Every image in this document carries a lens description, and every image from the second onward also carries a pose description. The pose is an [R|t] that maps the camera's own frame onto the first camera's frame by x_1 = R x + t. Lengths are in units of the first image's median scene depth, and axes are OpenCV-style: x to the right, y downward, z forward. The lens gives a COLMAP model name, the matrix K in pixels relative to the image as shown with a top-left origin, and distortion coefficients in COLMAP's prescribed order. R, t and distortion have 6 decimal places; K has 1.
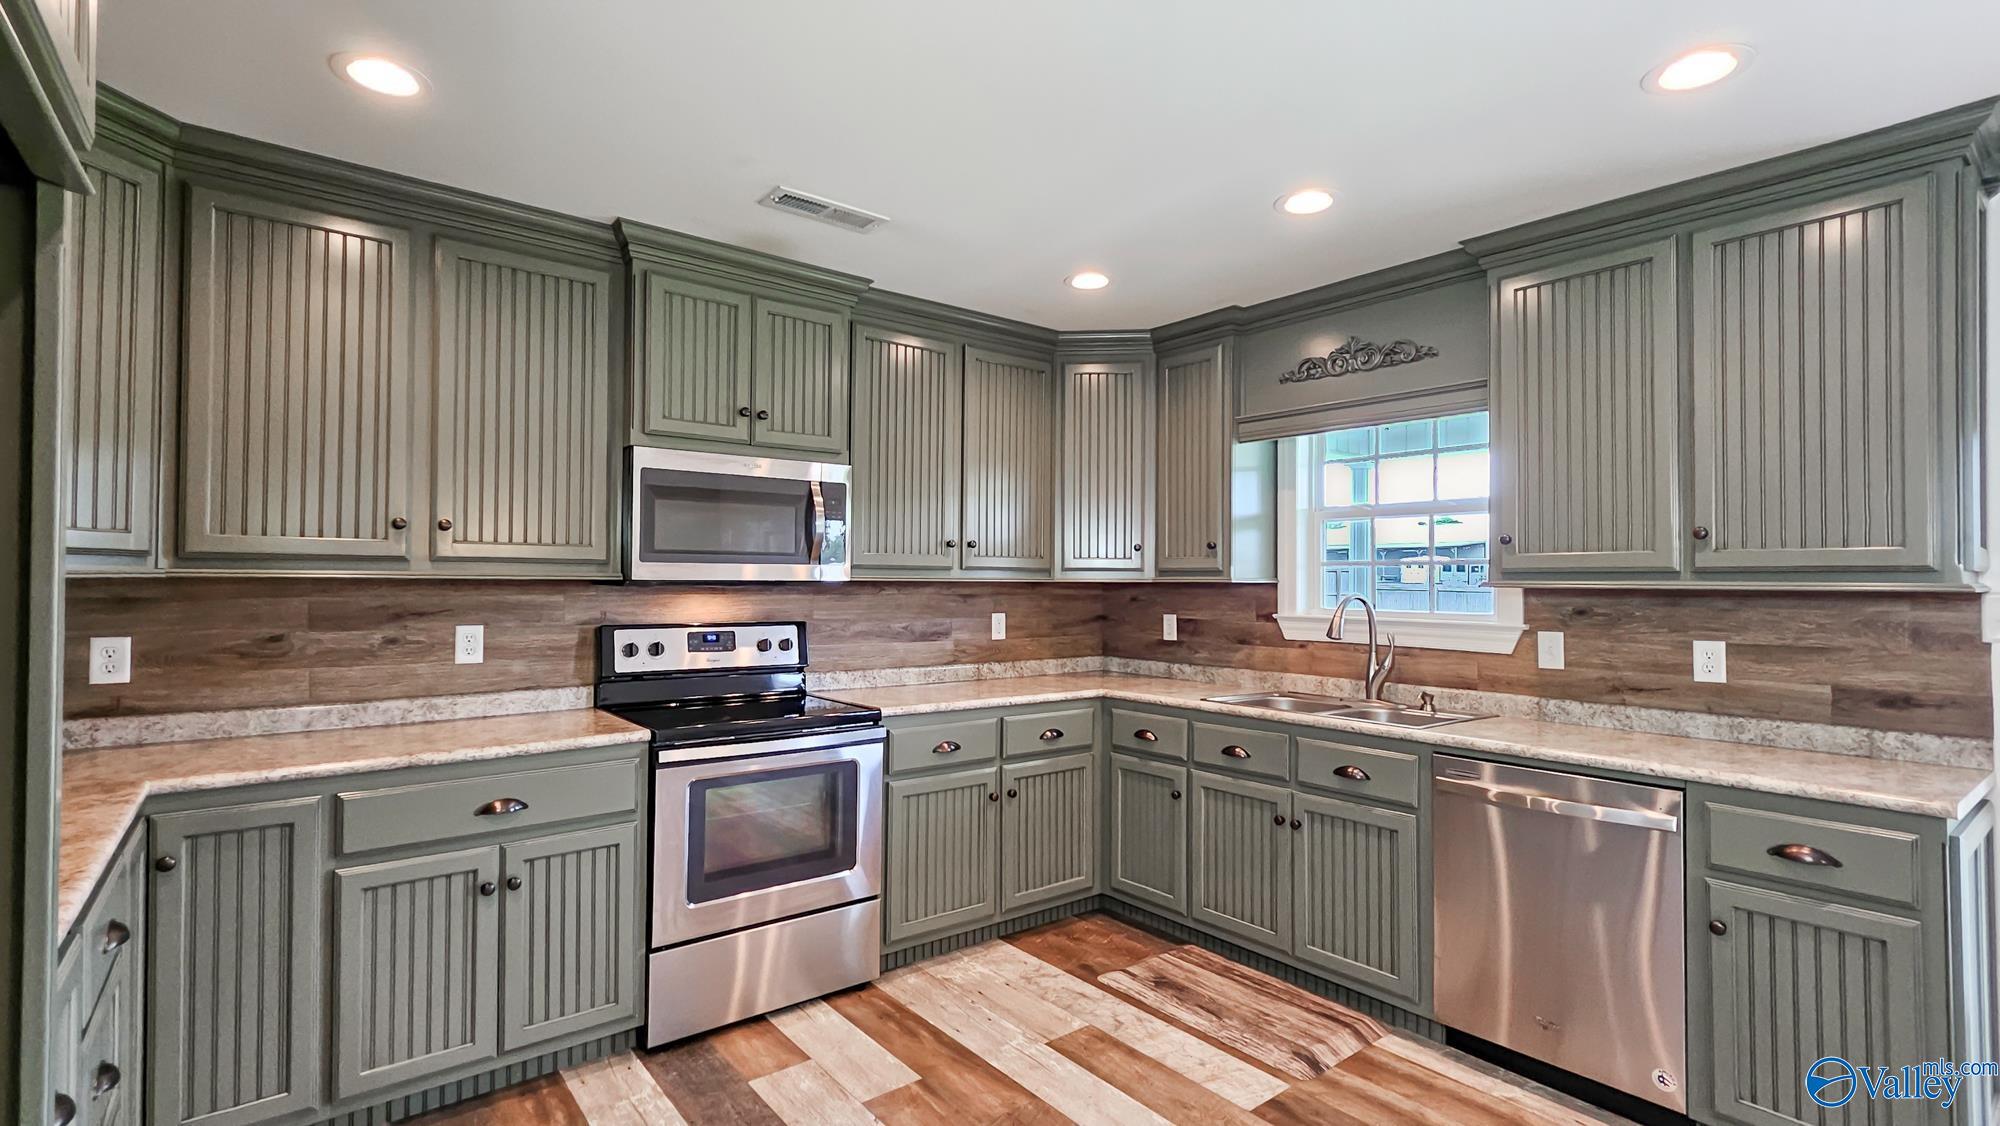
lens RADIAL K [[902.4, 0, 1000.0], [0, 902.4, 563.0], [0, 0, 1]] dist [0.004502, 0.000262]
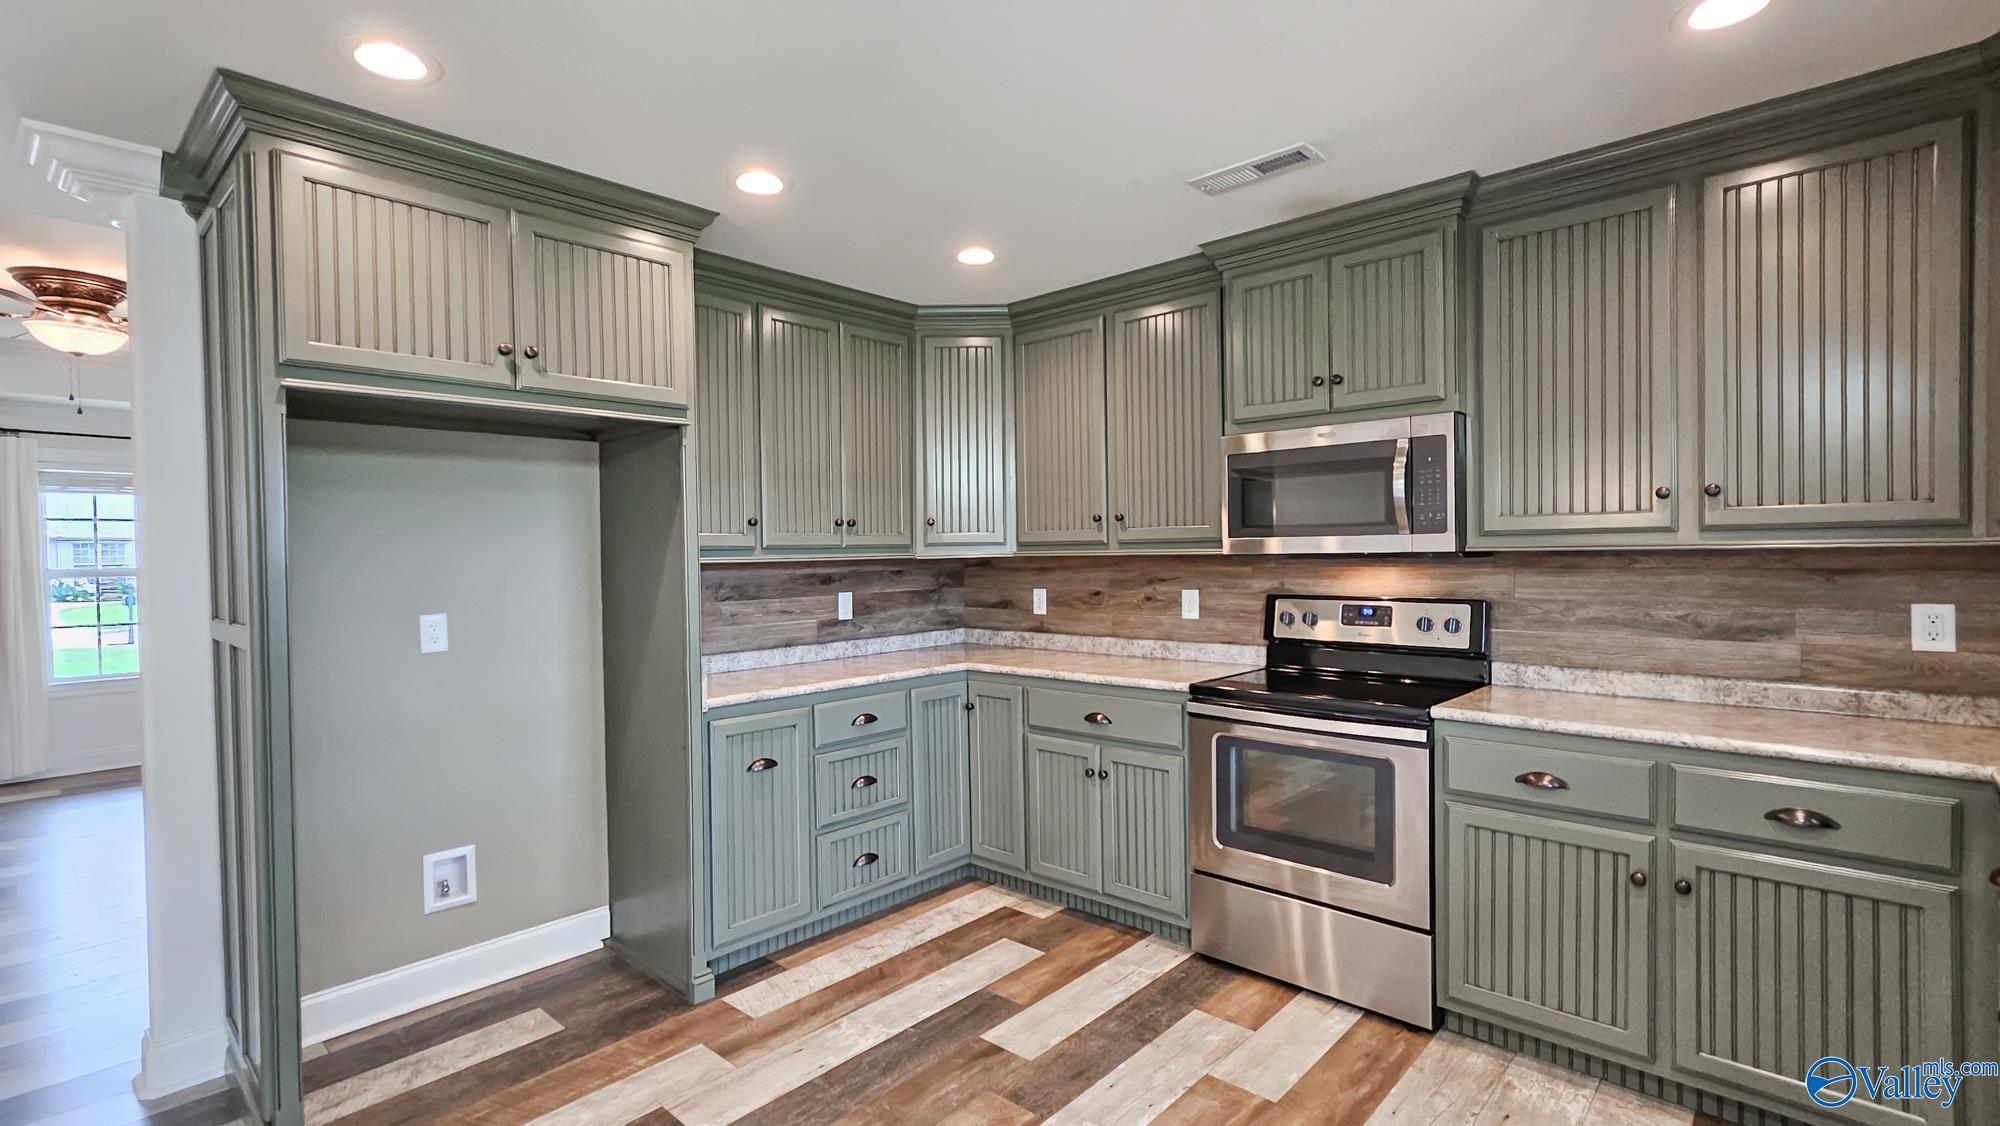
lens RADIAL K [[906.3, 0, 1000.0], [0, 906.3, 563.0], [0, 0, 1]] dist [-0.002712, -0.000196]
pose [[0.154300, 0.000544, -0.988024, 0.635350], [0.031763, 0.999480, 0.005510, 0.013621], [0.987513, -0.032232, 0.154203, 0.501728]]
